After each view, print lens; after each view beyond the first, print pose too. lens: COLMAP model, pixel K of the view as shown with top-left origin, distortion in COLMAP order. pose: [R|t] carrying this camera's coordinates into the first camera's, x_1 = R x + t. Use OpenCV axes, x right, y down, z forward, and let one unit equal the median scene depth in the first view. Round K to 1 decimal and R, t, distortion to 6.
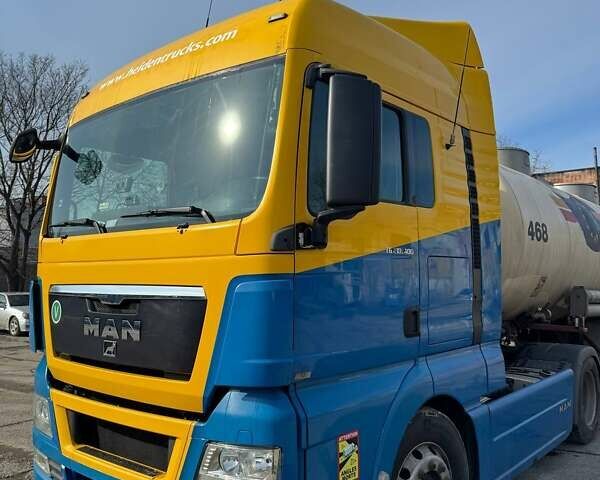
lens RADIAL K [[565.8, 0, 300.5], [0, 565.8, 252.5], [0, 0, 1]] dist [0.047494, -0.000821]
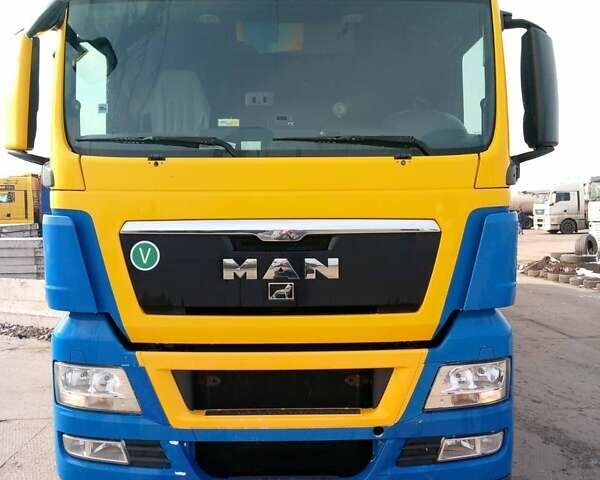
lens RADIAL K [[356.3, 0, 300.0], [0, 356.3, 247.6], [0, 0, 1]] dist [0.128303, 0.000042]
pose [[0.759739, -0.057902, 0.647645, -0.693409], [-0.028557, 0.992095, 0.122198, 0.033403], [-0.649601, -0.111333, 0.752080, 0.591053]]
